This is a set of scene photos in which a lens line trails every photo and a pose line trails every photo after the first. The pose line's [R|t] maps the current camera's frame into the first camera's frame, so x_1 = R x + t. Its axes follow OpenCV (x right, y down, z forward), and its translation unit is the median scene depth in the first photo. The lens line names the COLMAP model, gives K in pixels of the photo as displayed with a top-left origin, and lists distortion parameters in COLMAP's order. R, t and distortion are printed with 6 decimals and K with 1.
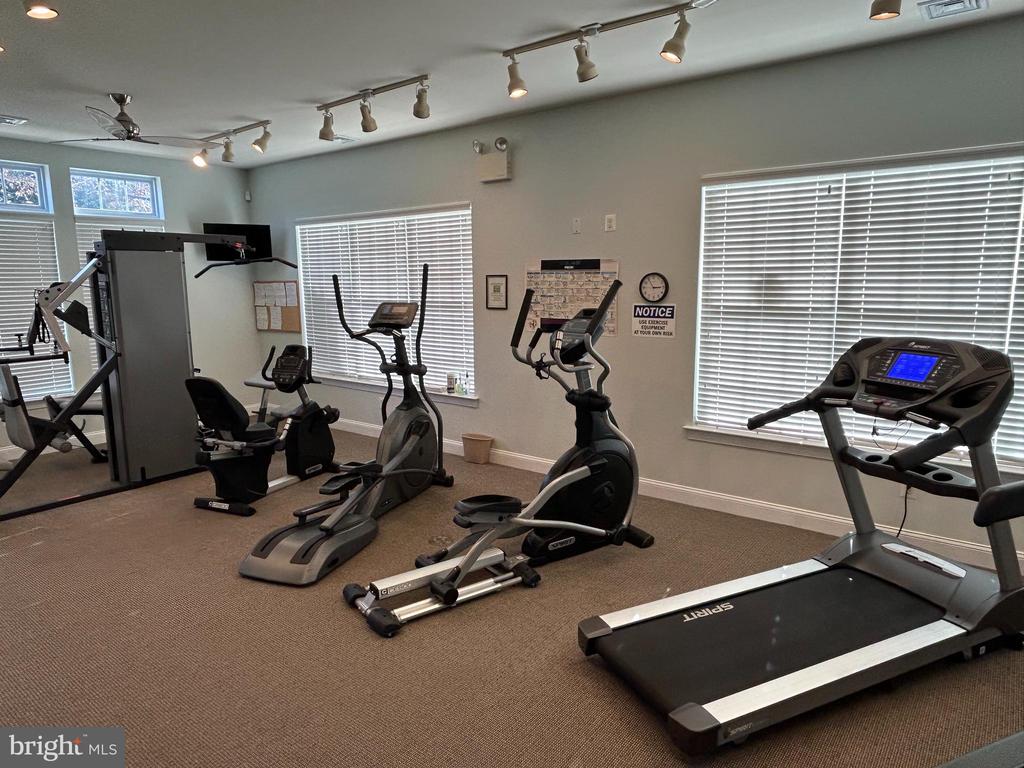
lens RADIAL K [[659.5, 0, 493.9], [0, 659.5, 384.6], [0, 0, 1]] dist [0.004562, -0.020631]
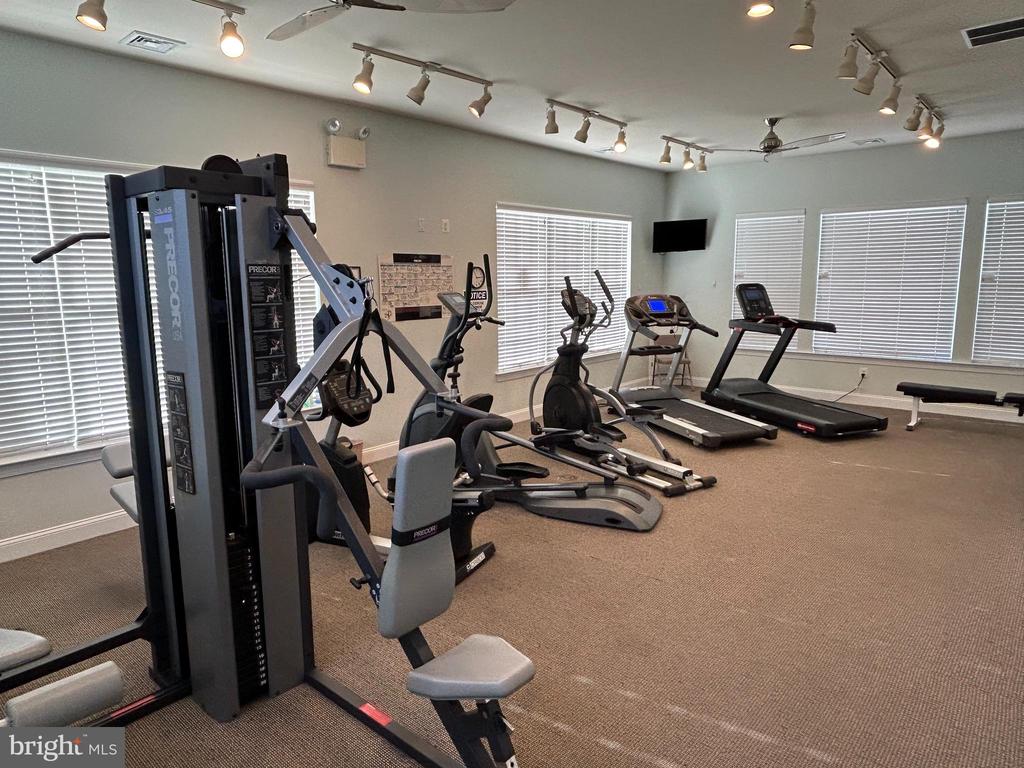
lens RADIAL K [[659.5, 0, 493.9], [0, 659.5, 384.6], [0, 0, 1]] dist [0.004562, -0.020631]
pose [[0.051458, -0.159295, 0.985889, -1.215824], [0.163617, 0.975203, 0.149029, -0.137284], [-0.985181, 0.153639, 0.076246, 0.954534]]
